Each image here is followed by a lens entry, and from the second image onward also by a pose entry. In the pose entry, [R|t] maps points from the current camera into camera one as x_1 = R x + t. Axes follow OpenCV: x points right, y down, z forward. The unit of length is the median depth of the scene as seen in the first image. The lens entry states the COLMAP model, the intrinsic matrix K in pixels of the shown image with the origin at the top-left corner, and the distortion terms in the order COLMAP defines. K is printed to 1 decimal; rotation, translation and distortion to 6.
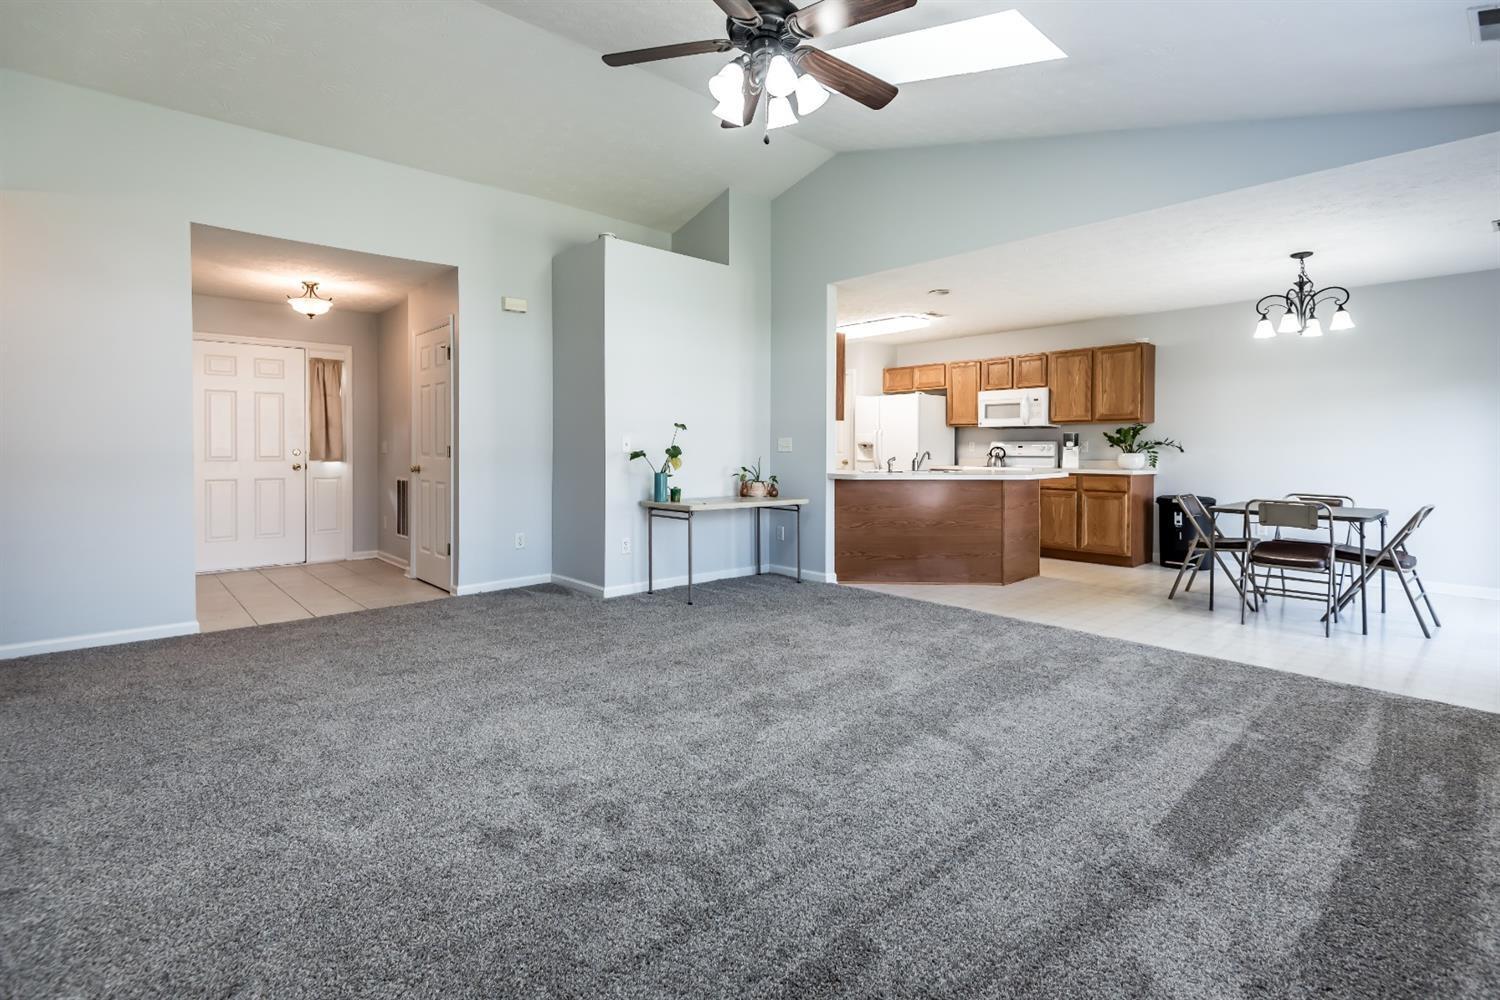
lens RADIAL K [[721.6, 0, 745.3], [0, 721.6, 459.9], [0, 0, 1]] dist [0.001796, 0.000240]
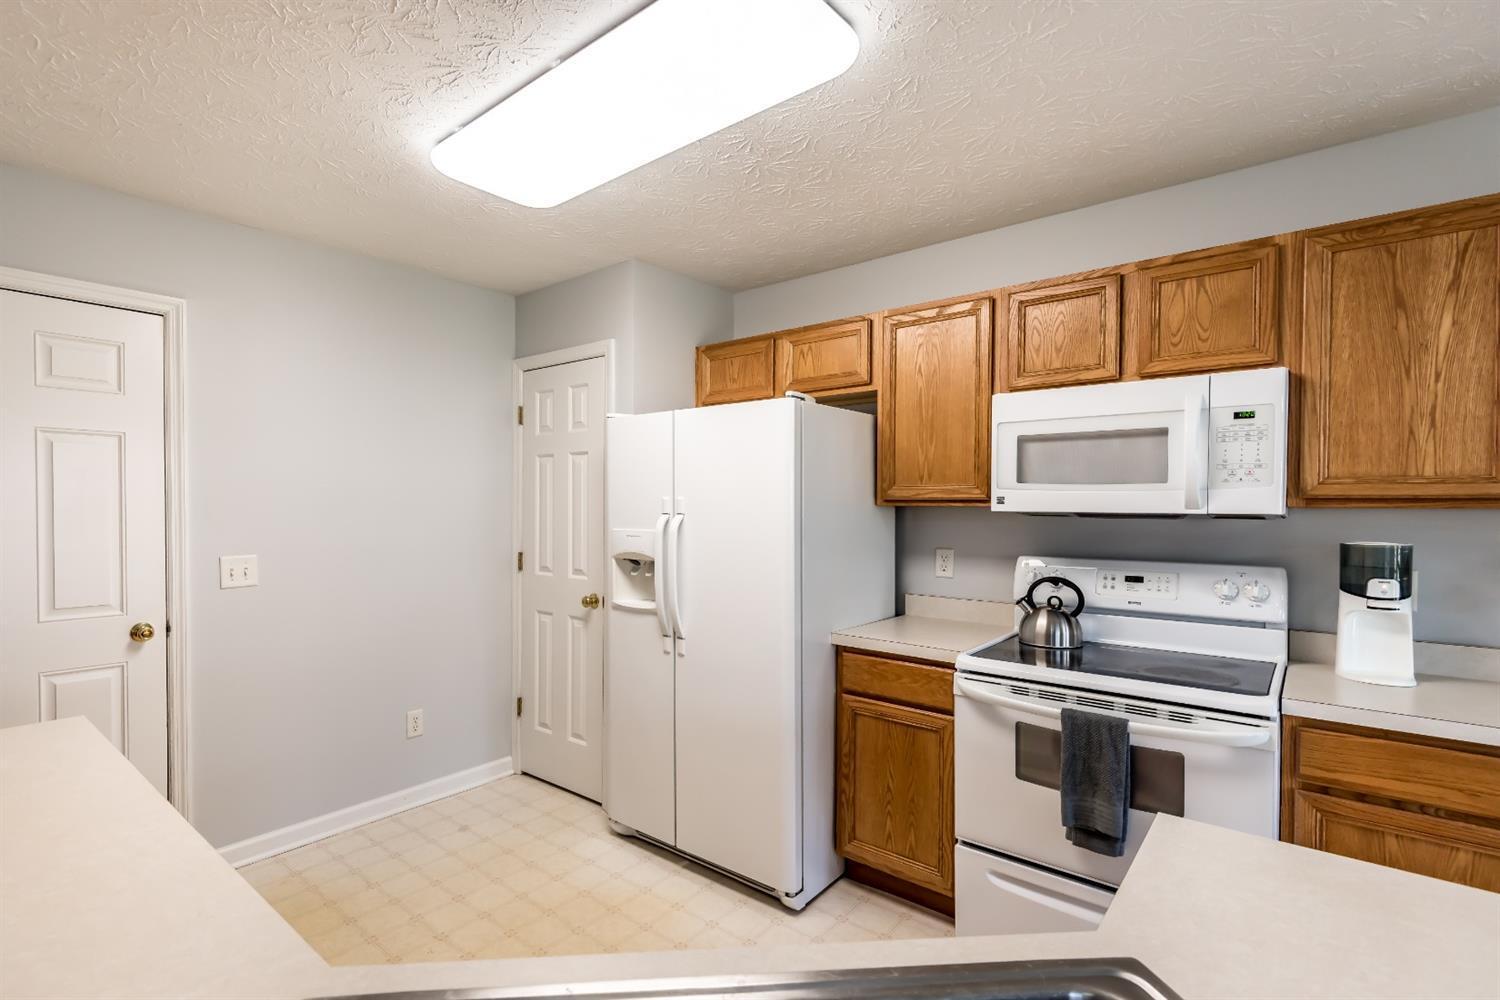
lens RADIAL K [[721.6, 0, 745.3], [0, 721.6, 459.9], [0, 0, 1]] dist [0.001796, 0.000240]
pose [[0.979573, 0.013822, 0.200616, 0.161767], [0.001834, 0.996979, -0.077644, -0.043705], [-0.201083, 0.076426, 0.976588, 0.724844]]
